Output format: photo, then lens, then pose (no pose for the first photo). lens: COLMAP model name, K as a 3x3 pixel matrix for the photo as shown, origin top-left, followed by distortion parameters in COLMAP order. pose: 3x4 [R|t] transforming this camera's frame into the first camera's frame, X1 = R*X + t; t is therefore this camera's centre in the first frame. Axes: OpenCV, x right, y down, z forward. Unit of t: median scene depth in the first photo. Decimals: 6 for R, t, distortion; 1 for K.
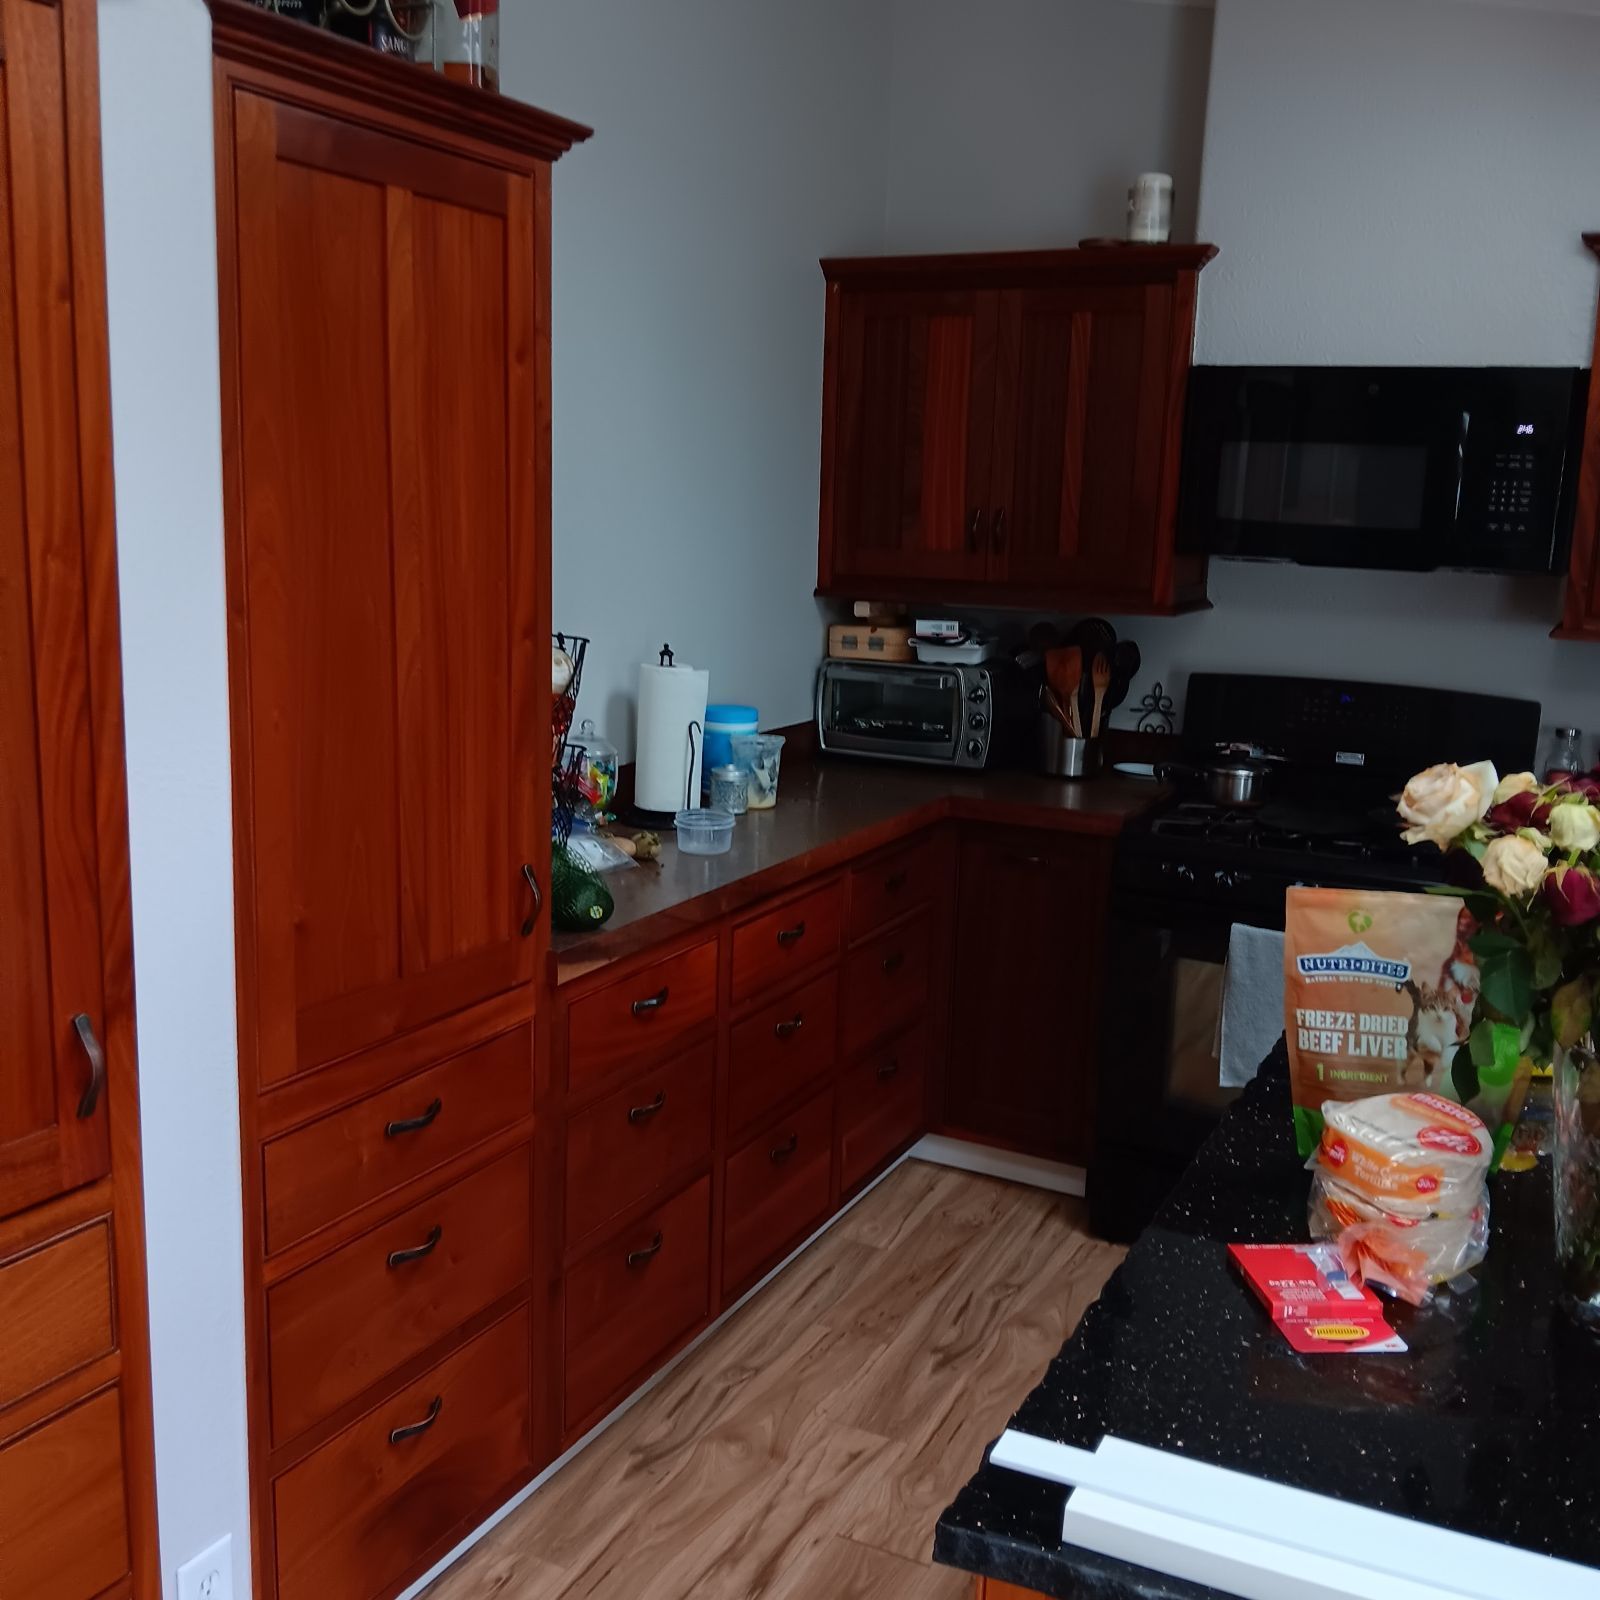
lens RADIAL K [[1636.7, 0, 800.0], [0, 1636.7, 800.0], [0, 0, 1]] dist [0.147062, -0.381562]
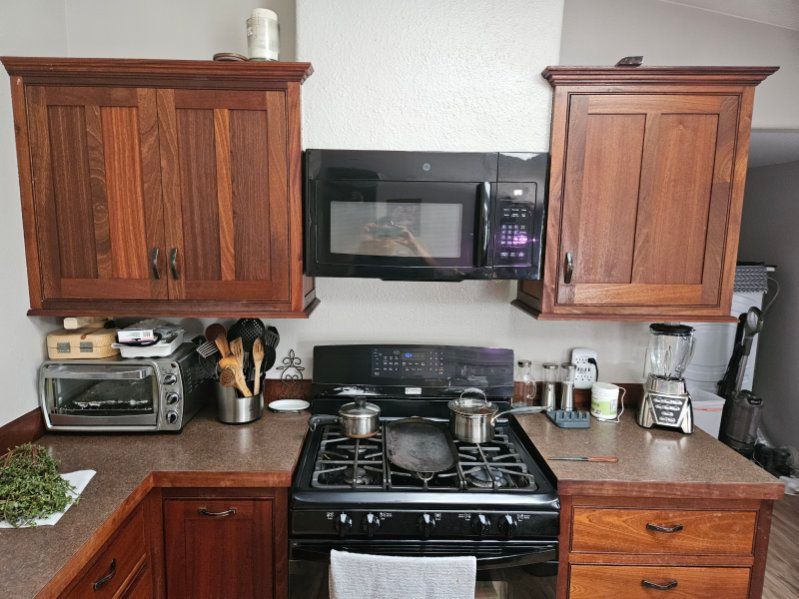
lens RADIAL K [[557.0, 0, 388.5], [0, 557.0, 303.4], [0, 0, 1]] dist [0.084989, -0.061338]
pose [[0.894264, -0.084843, 0.439424, 0.079318], [0.099355, 0.995001, -0.010083, -0.121333], [-0.436372, 0.052676, 0.898223, 0.560657]]
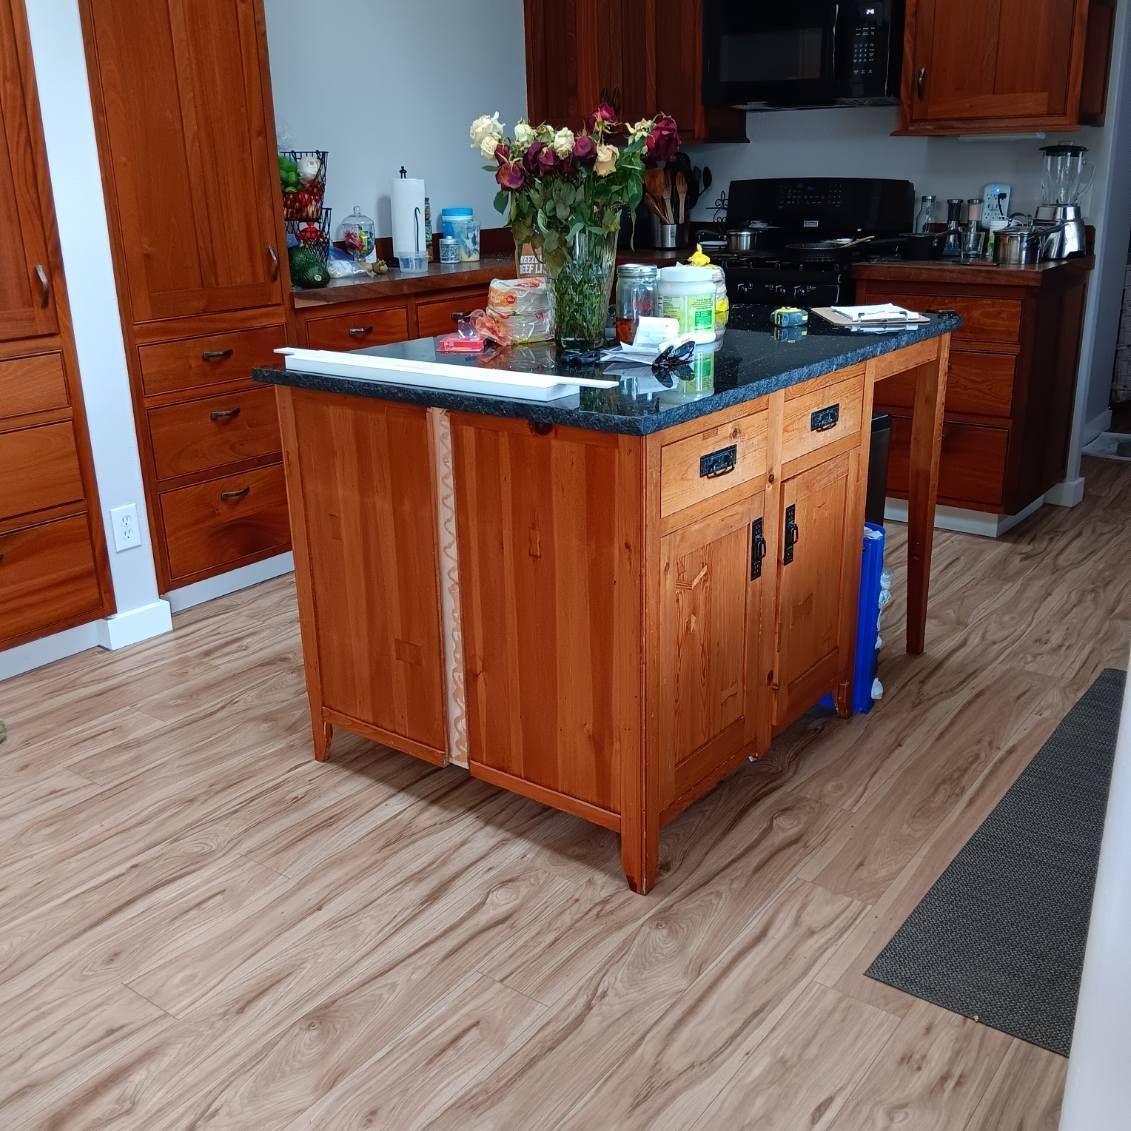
lens RADIAL K [[1161.6, 0, 559.9], [0, 1161.6, 566.5], [0, 0, 1]] dist [0.090824, -0.217487]
pose [[0.982069, 0.004561, -0.188467, 0.338778], [0.023200, 0.989185, 0.144827, 0.162856], [0.187090, -0.146602, 0.971342, -0.334403]]
